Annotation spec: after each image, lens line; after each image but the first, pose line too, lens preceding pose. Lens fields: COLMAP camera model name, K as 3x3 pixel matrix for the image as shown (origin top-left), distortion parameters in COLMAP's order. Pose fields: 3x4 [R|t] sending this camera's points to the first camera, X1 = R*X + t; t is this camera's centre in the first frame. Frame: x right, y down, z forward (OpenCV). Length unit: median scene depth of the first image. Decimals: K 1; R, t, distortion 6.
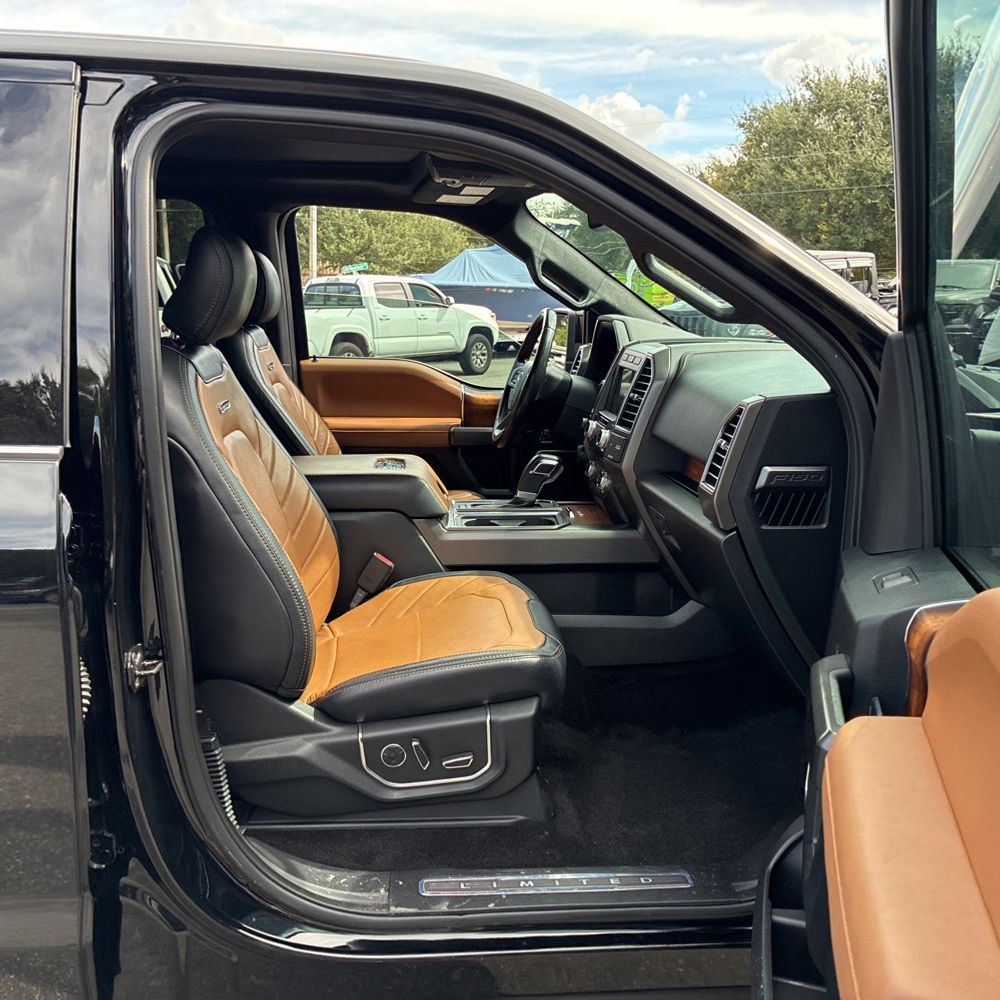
lens RADIAL K [[1011.0, 0, 493.3], [0, 1011.0, 495.5], [0, 0, 1]] dist [0.035493, -0.016324]
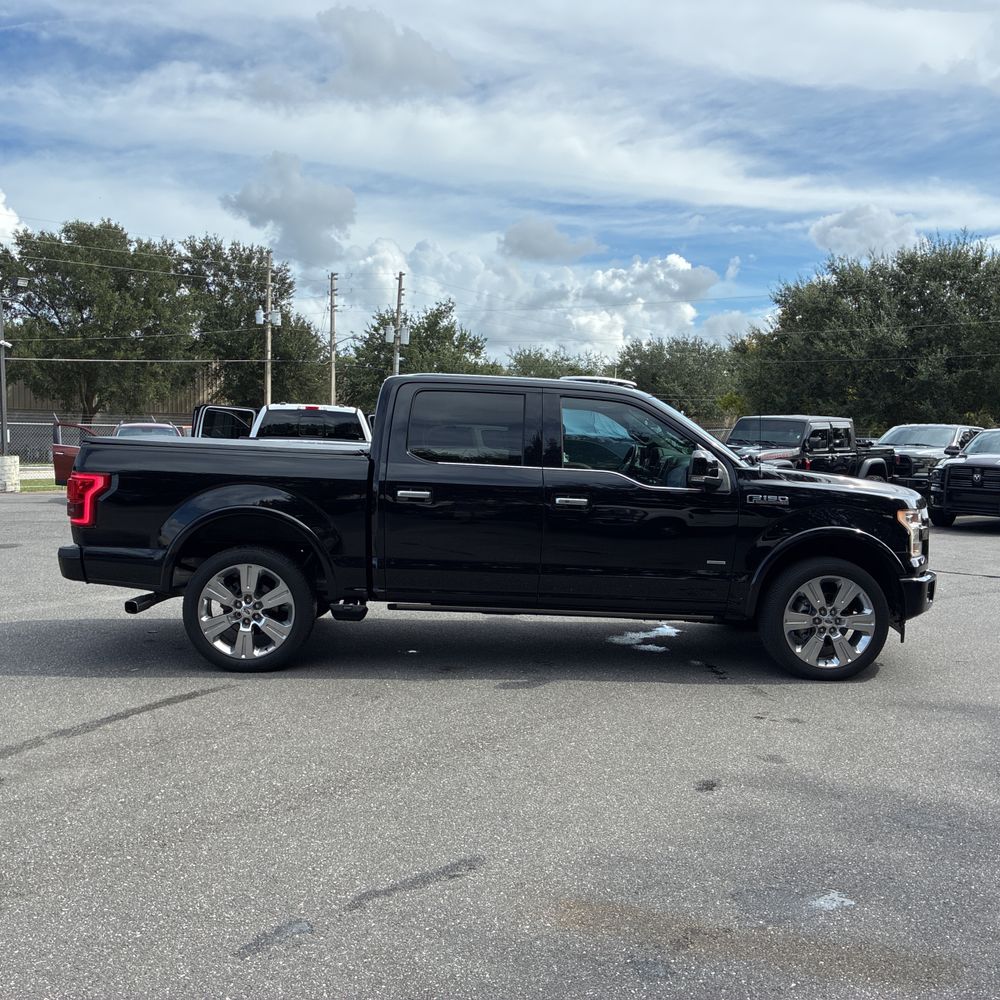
lens RADIAL K [[1011.0, 0, 493.3], [0, 1011.0, 495.5], [0, 0, 1]] dist [0.035493, -0.016324]
pose [[0.998431, 0.027906, -0.048547, -0.013025], [-0.034480, 0.989503, -0.140338, 0.023641], [0.044121, 0.141792, 0.988913, -0.118919]]
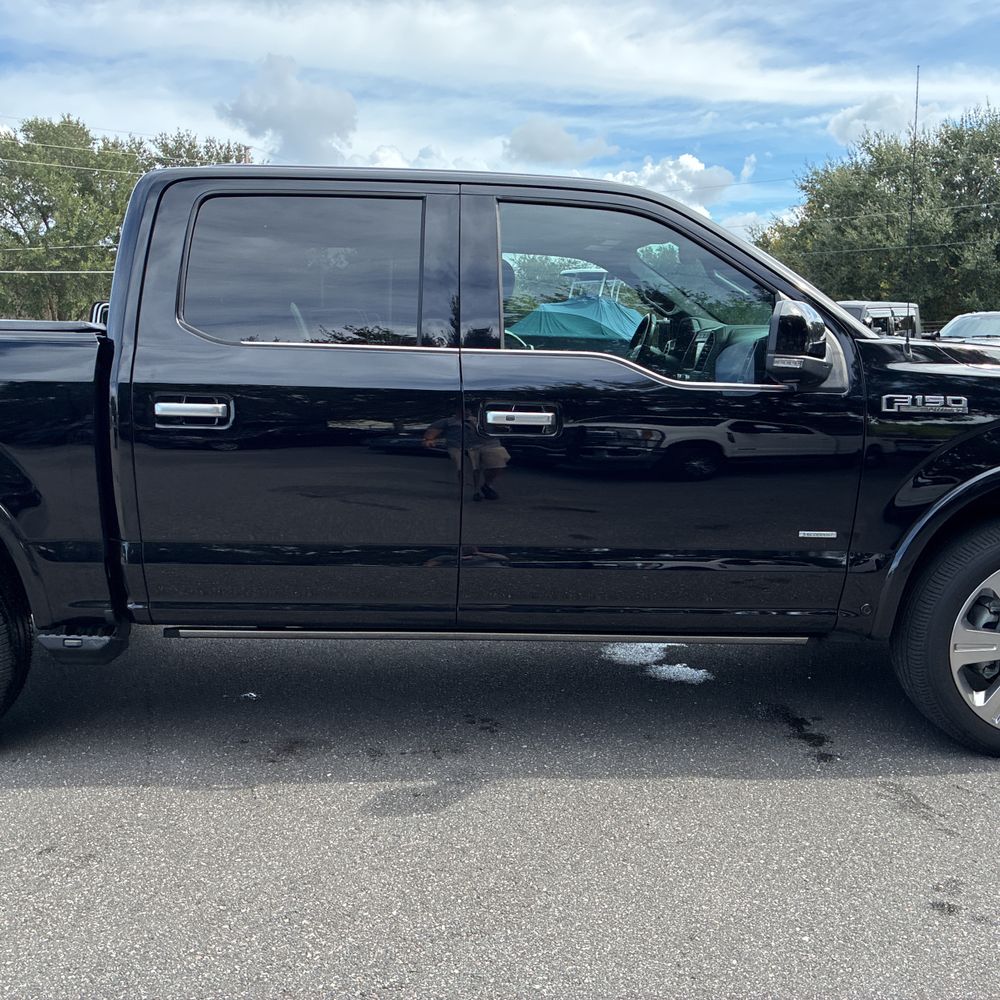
lens RADIAL K [[1016.9, 0, 498.2], [0, 1016.9, 496.6], [0, 0, 1]] dist [0.039637, -0.030631]
pose [[0.998451, 0.010247, -0.054684, -0.005756], [-0.013311, 0.998344, -0.055961, 0.012138], [0.054020, 0.056602, 0.996934, -0.037374]]
